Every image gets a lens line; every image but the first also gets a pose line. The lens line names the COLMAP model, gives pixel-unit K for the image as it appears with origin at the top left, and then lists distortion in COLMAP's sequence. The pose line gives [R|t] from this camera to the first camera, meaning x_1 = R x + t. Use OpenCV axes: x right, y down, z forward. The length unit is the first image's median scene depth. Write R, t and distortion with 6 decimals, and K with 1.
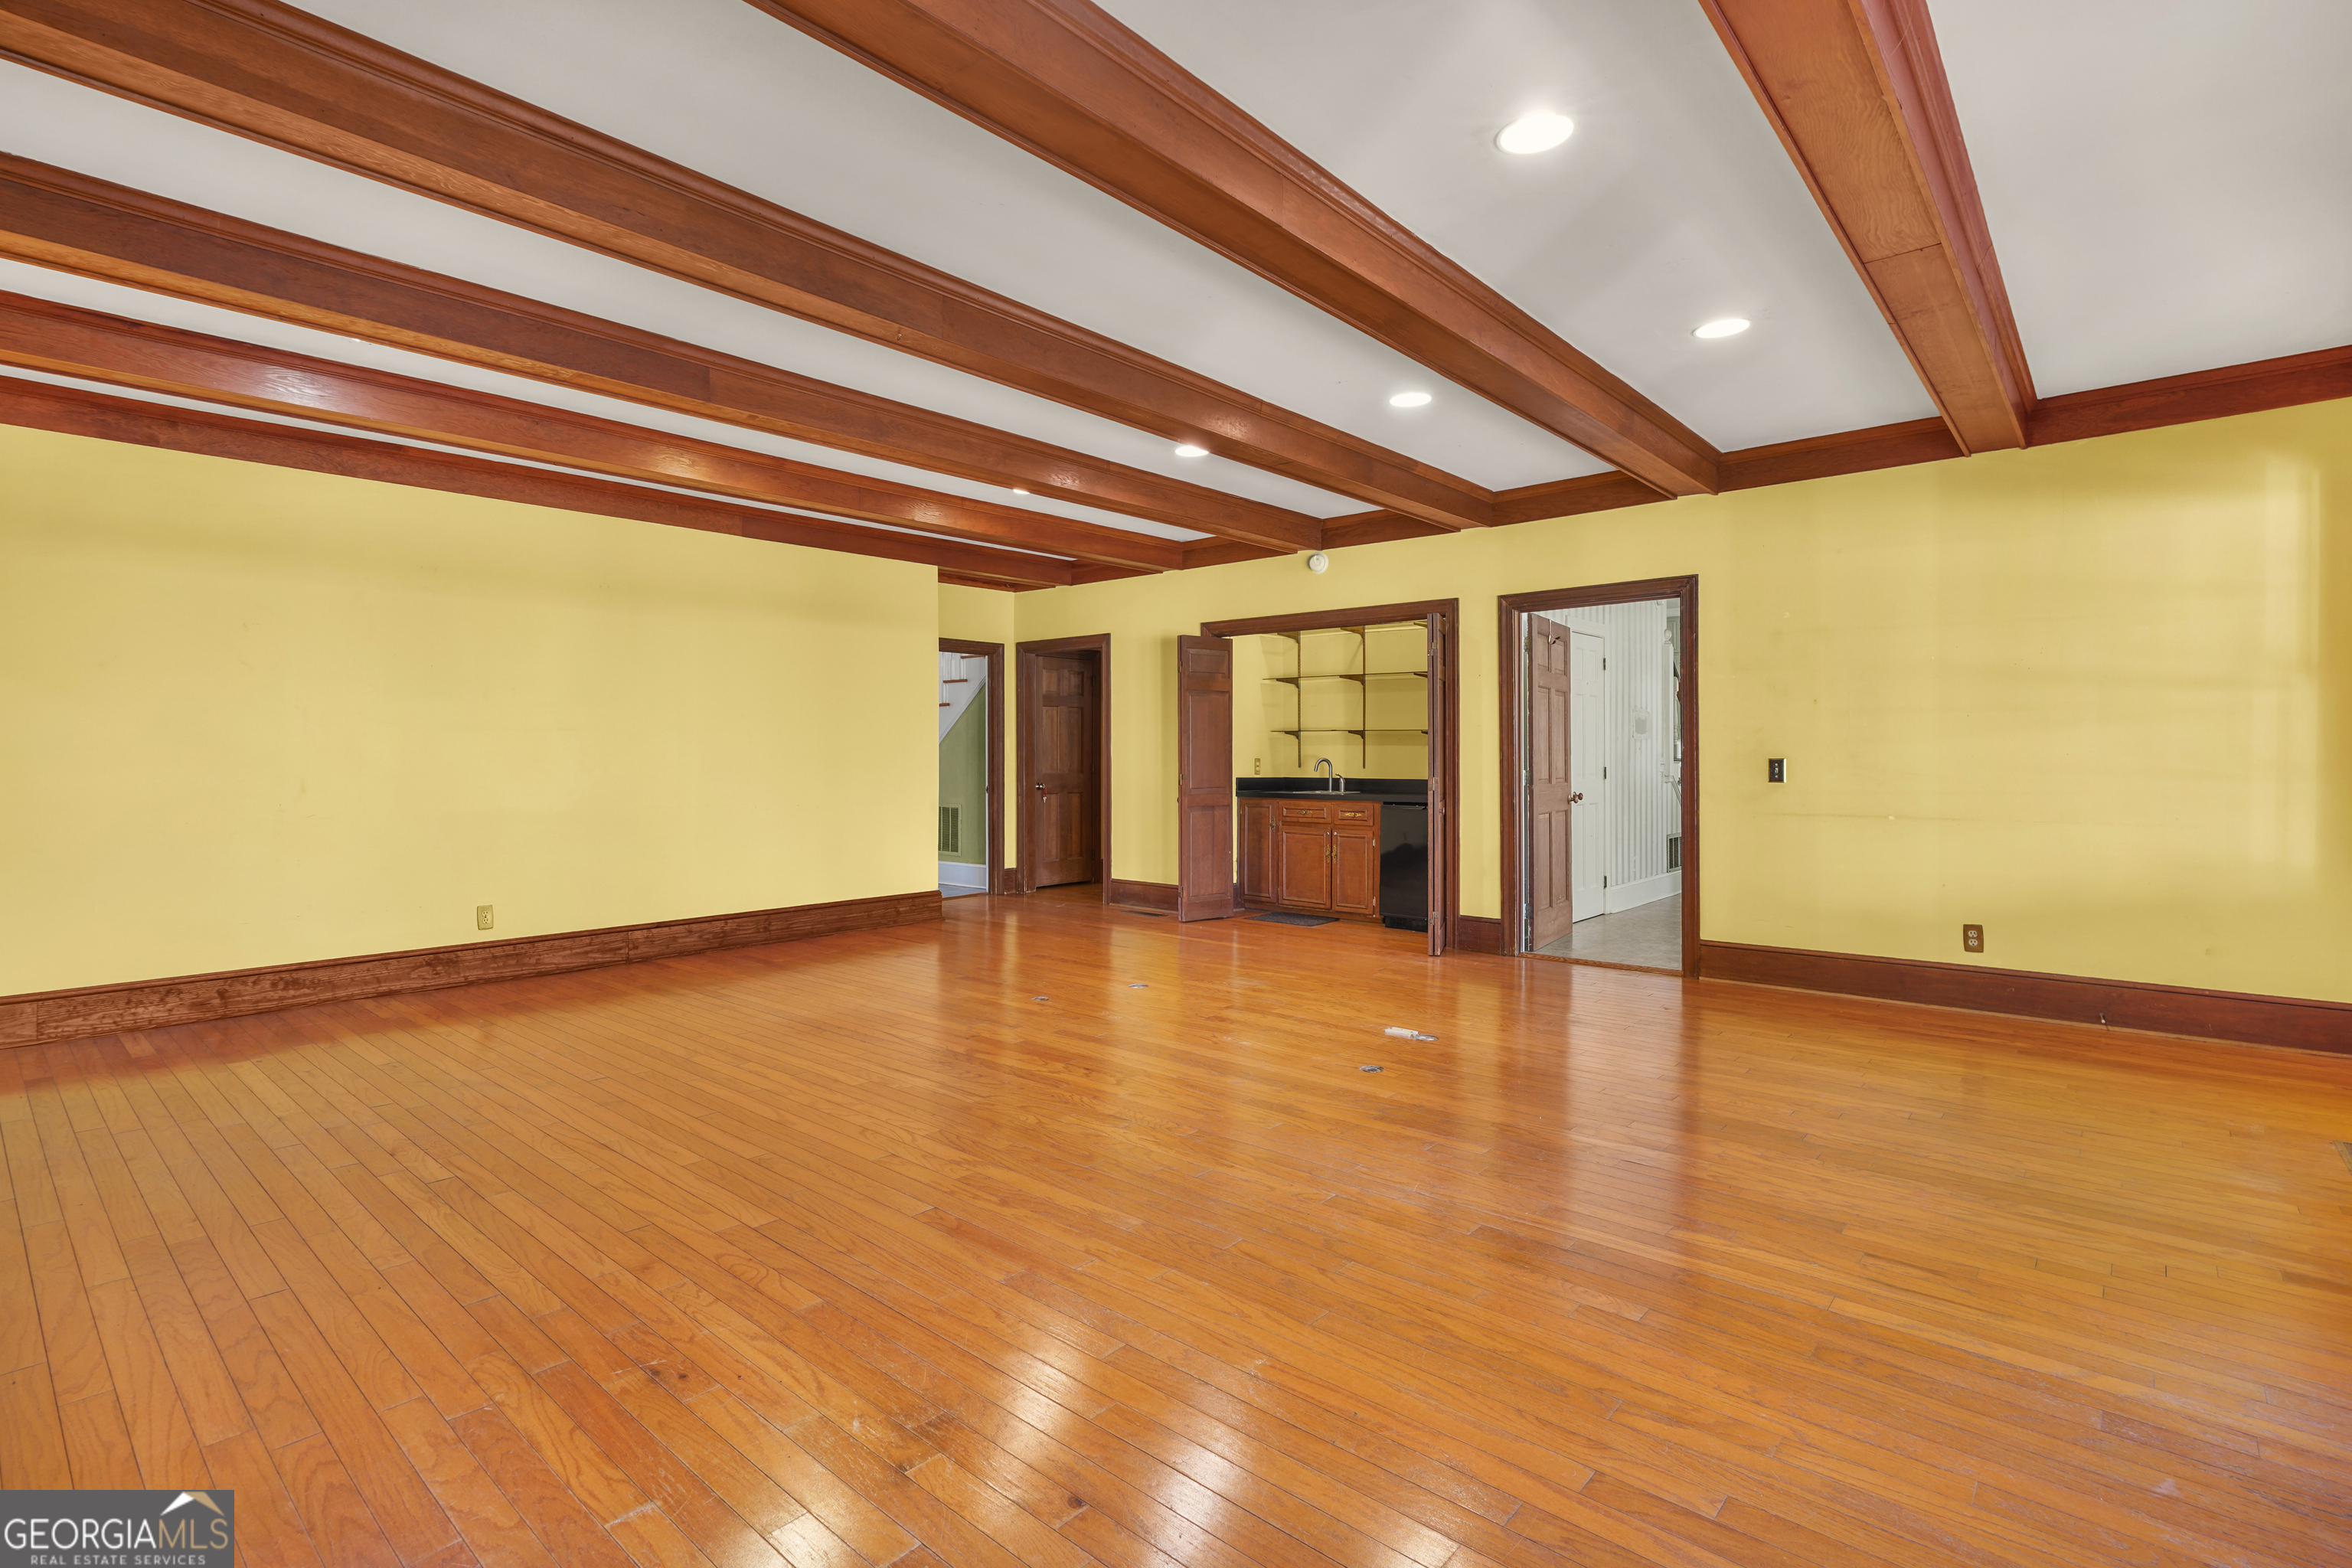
lens RADIAL K [[1095.5, 0, 1175.1], [0, 1095.5, 767.5], [0, 0, 1]] dist [-0.009146, 0.000271]
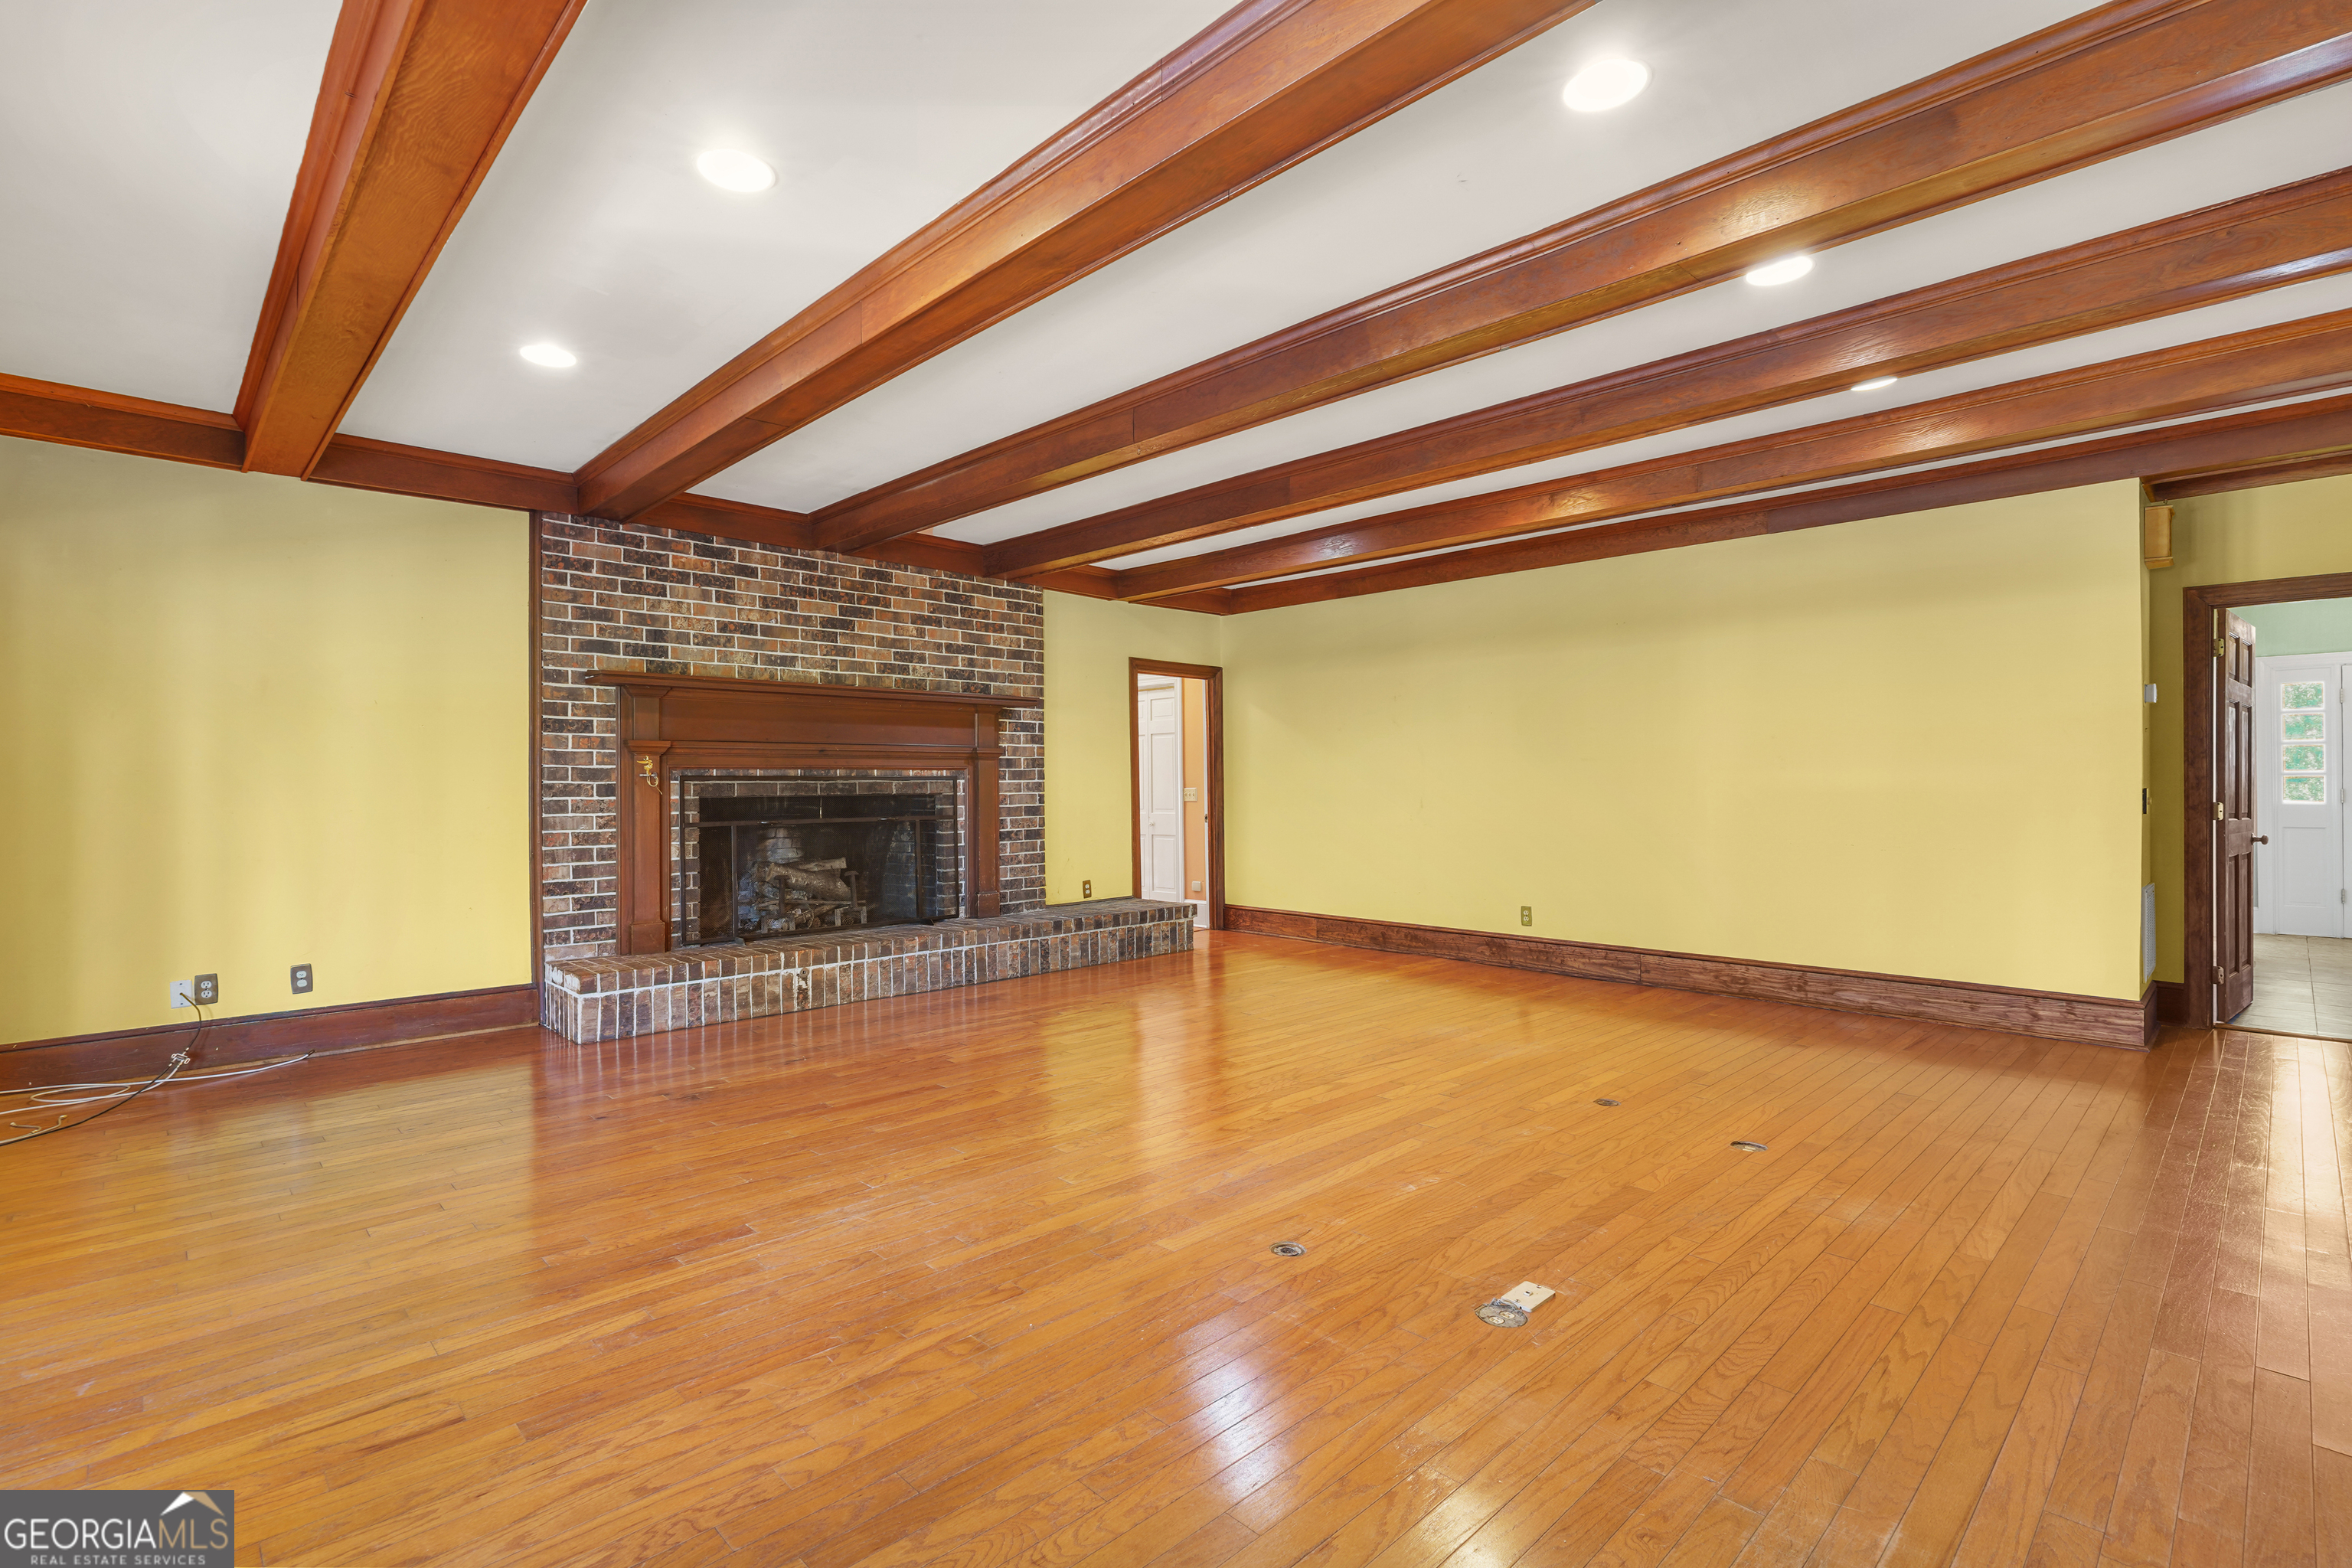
lens RADIAL K [[1095.5, 0, 1162.4], [0, 1095.5, 782.0], [0, 0, 1]] dist [-0.009146, 0.000271]
pose [[-0.085850, 0.000790, -0.996308, 0.899582], [-0.009010, 0.999958, 0.001569, -0.014481], [0.996267, 0.009112, -0.085839, 1.024490]]
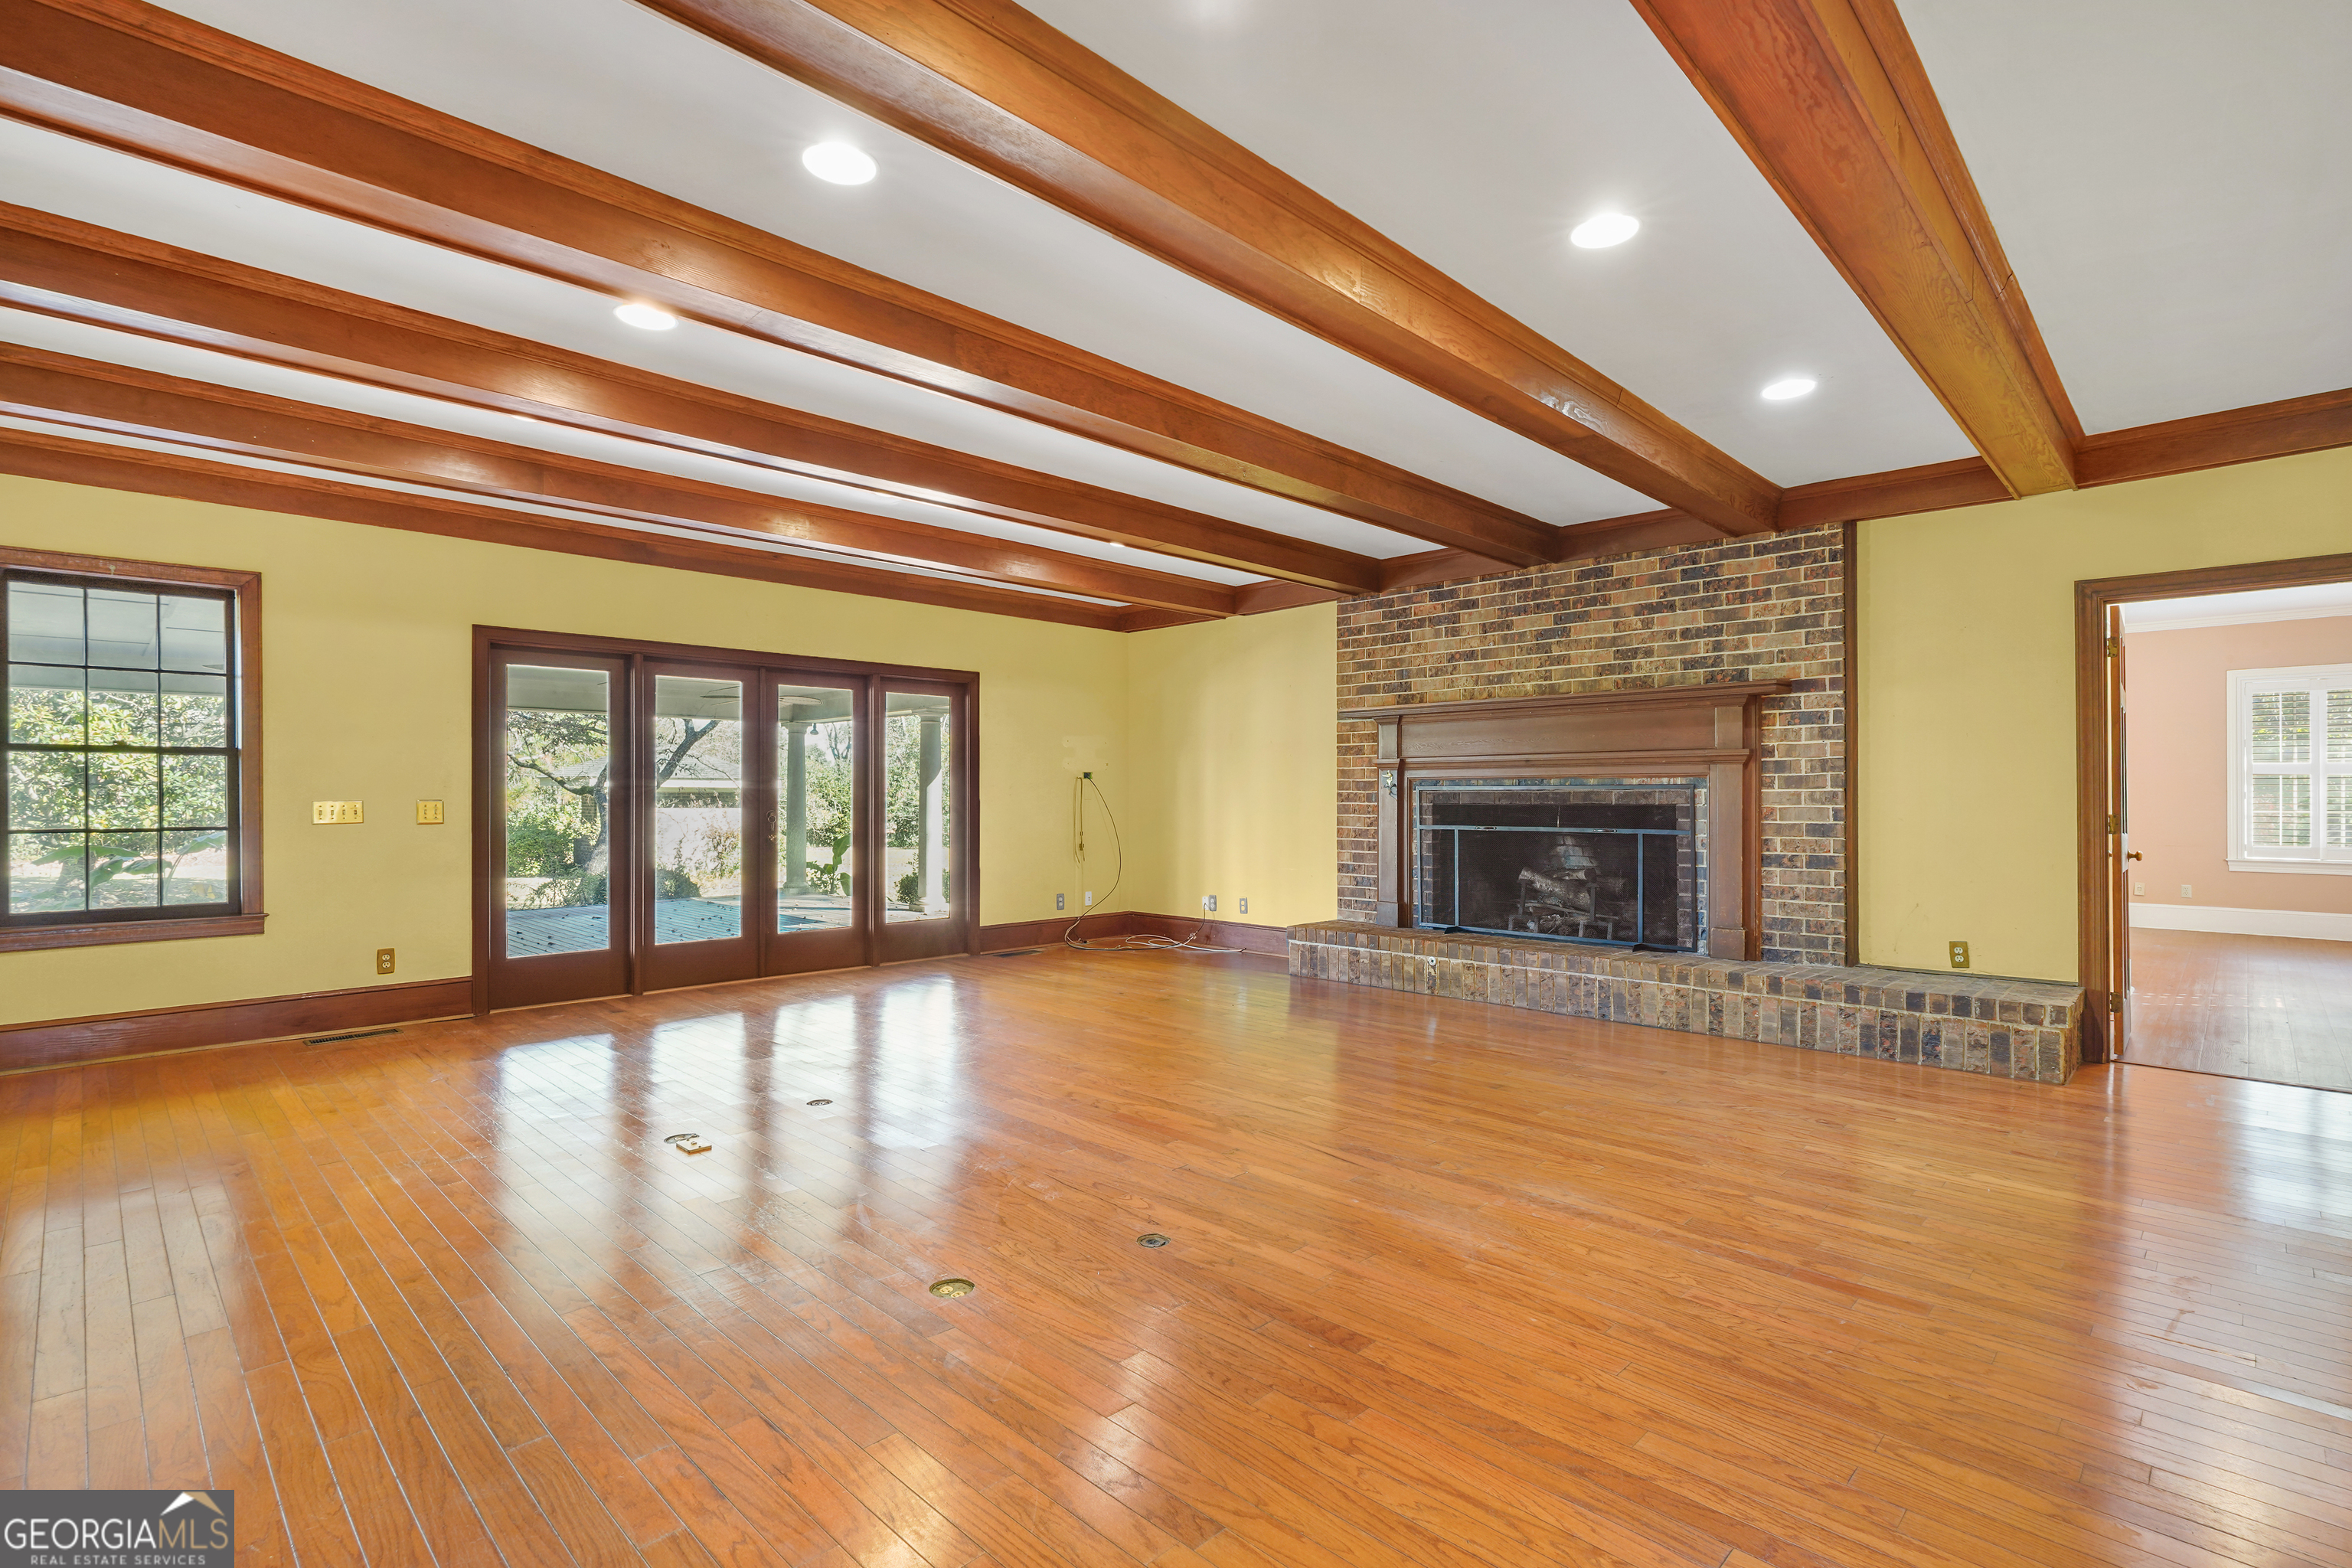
lens RADIAL K [[1095.5, 0, 1163.1], [0, 1095.5, 795.1], [0, 0, 1]] dist [-0.009146, 0.000271]
pose [[-0.998053, -0.000404, 0.062364, -0.215500], [0.000283, 0.999939, 0.011022, -0.020168], [-0.062365, 0.011018, -0.997993, 2.081103]]
